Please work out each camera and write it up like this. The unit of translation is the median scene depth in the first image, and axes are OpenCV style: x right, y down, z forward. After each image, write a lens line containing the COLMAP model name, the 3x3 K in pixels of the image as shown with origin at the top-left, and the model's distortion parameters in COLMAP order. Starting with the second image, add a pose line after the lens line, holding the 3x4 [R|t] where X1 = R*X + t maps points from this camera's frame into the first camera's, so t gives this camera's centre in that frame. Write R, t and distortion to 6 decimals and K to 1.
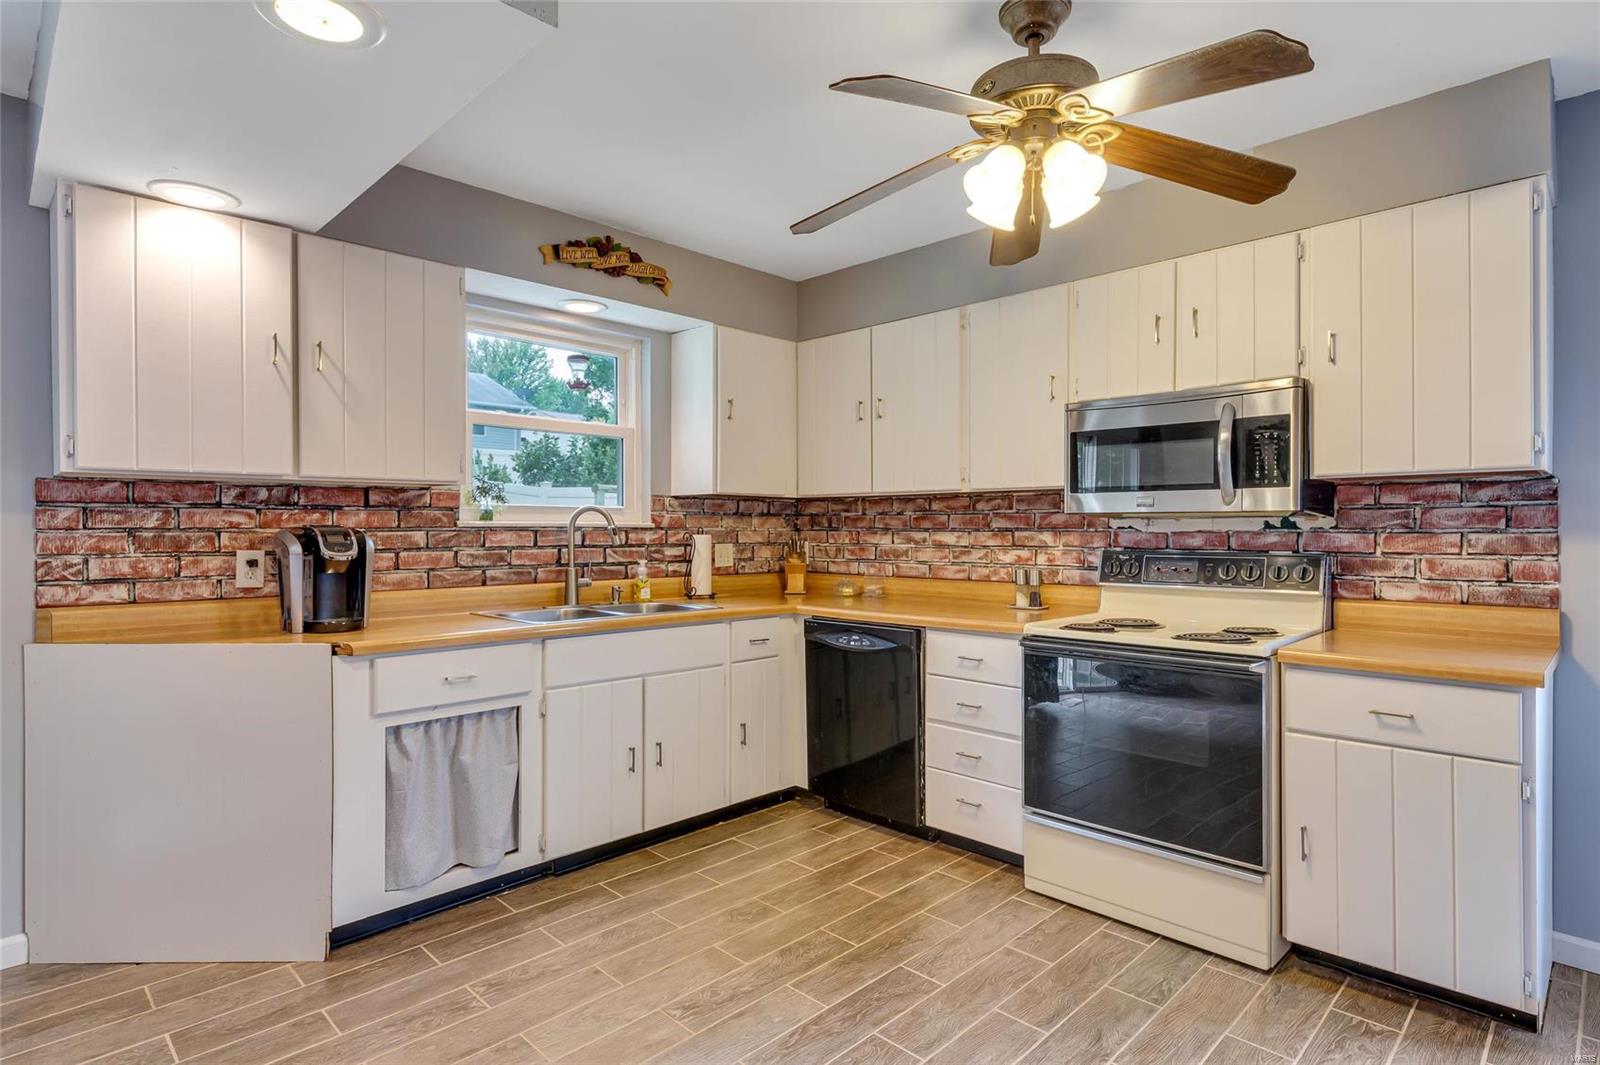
lens RADIAL K [[834.4, 0, 800.7], [0, 834.4, 529.4], [0, 0, 1]] dist [0.001182, 0.002317]
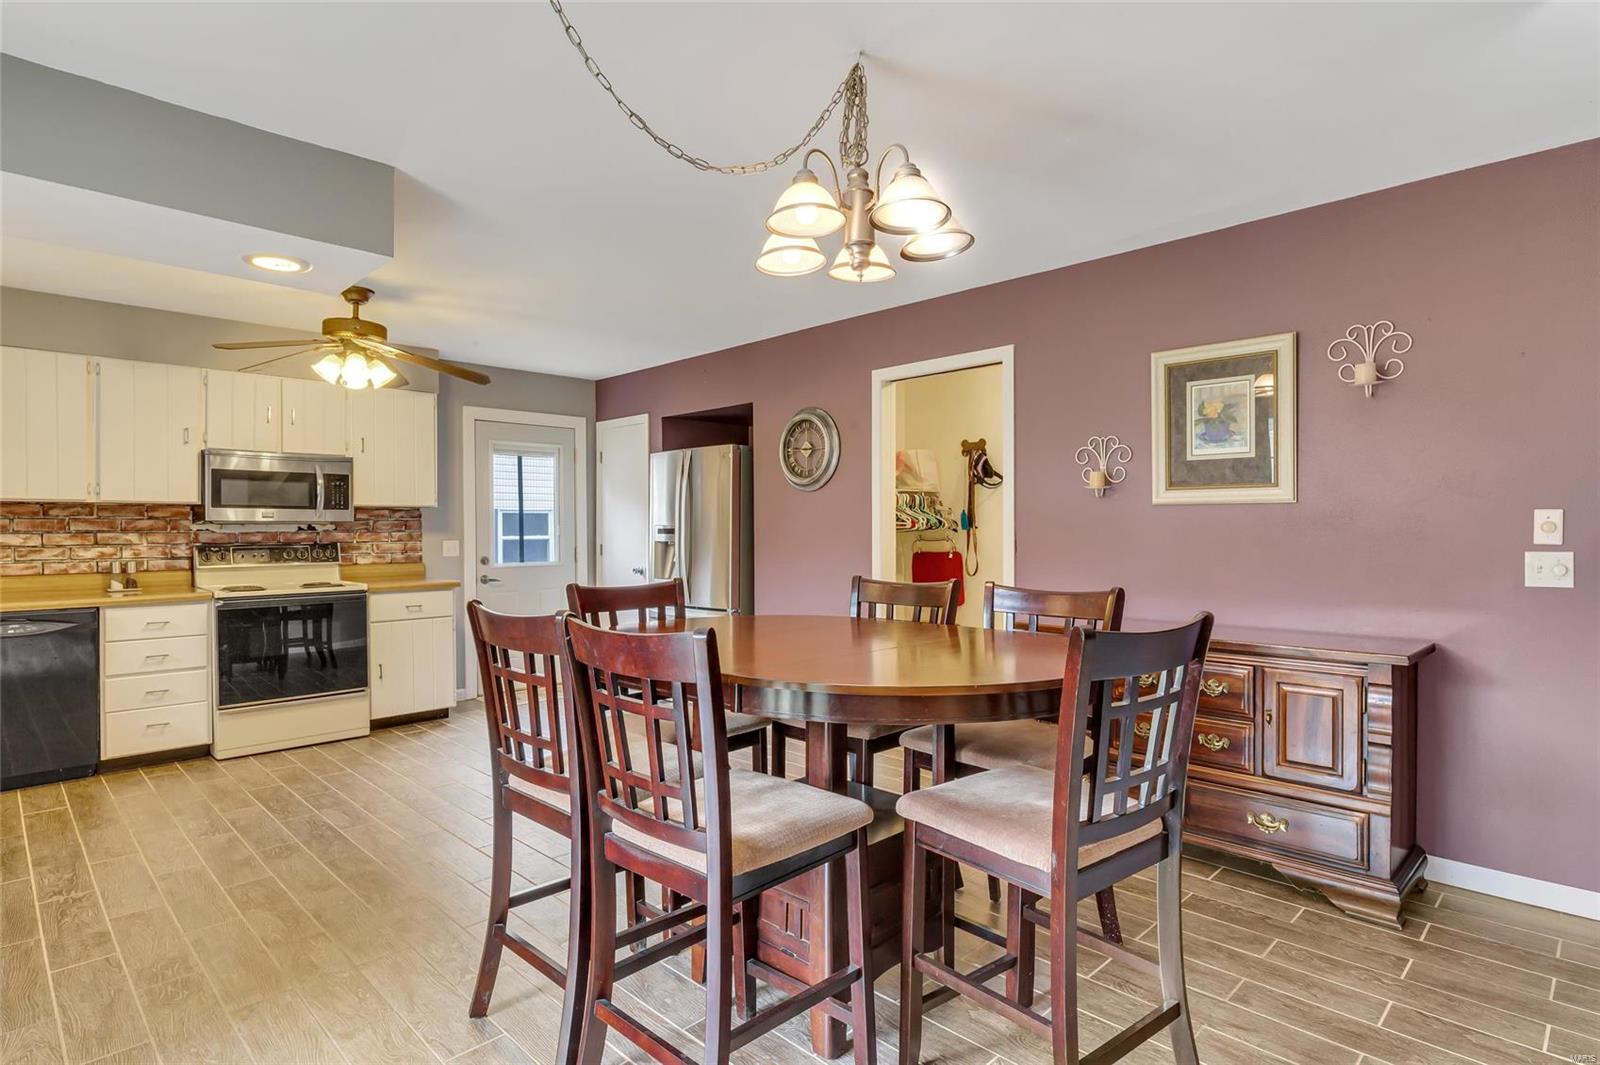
lens RADIAL K [[834.4, 0, 800.7], [0, 834.4, 529.4], [0, 0, 1]] dist [0.001182, 0.002317]
pose [[0.003625, -0.001359, 0.999993, -1.667505], [0.003371, 0.999993, 0.001347, -0.002318], [-0.999988, 0.003366, 0.003630, -0.132957]]
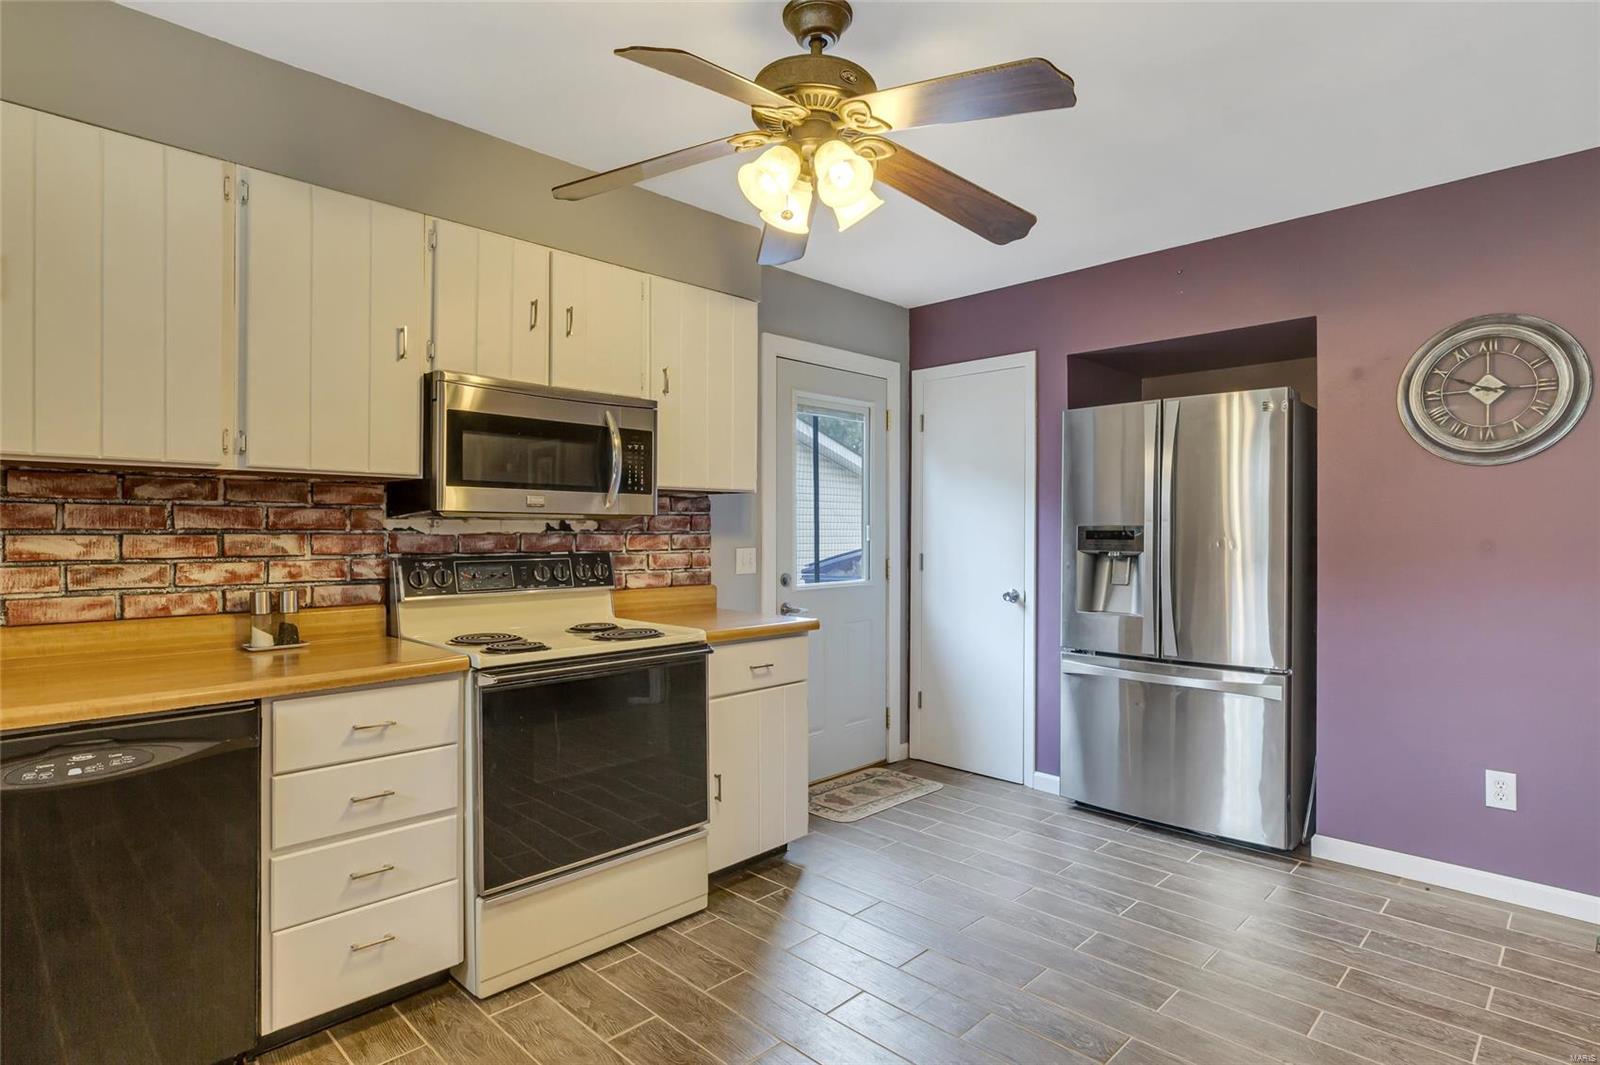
lens RADIAL K [[826.1, 0, 805.2], [0, 826.1, 527.7], [0, 0, 1]] dist [0.000409, -0.000330]
pose [[-0.009324, 0.004650, 0.999946, -0.633452], [-0.000947, 0.999989, -0.004659, -0.000111], [-0.999956, -0.000990, -0.009319, 0.910632]]
